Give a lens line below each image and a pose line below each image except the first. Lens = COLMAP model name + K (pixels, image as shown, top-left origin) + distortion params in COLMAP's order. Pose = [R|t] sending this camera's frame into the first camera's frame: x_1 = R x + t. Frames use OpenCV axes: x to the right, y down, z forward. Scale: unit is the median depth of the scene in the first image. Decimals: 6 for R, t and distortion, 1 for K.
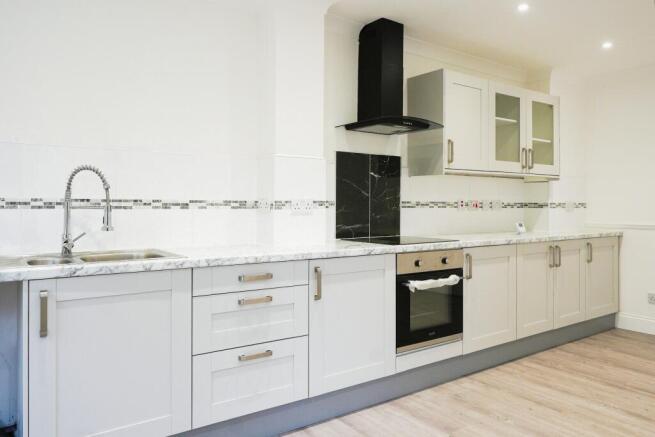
lens RADIAL K [[469.4, 0, 327.4], [0, 469.4, 199.2], [0, 0, 1]] dist [-0.002968, -0.001071]
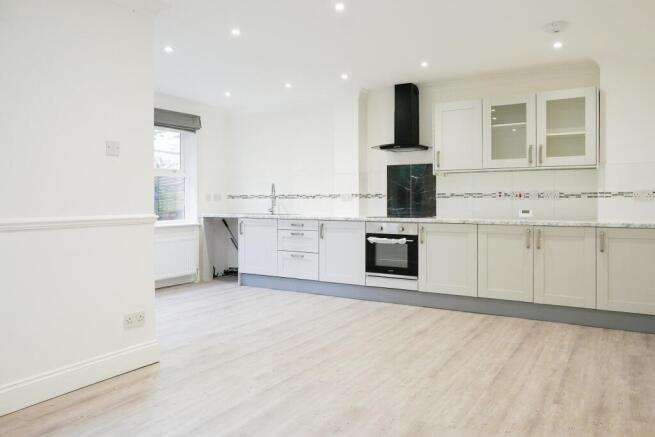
lens RADIAL K [[469.4, 0, 327.4], [0, 469.4, 199.2], [0, 0, 1]] dist [-0.002968, -0.001071]
pose [[0.403225, -0.005624, -0.915084, 1.520137], [0.013075, 0.999914, -0.000384, 0.020961], [0.915007, -0.011810, 0.403264, 0.088925]]
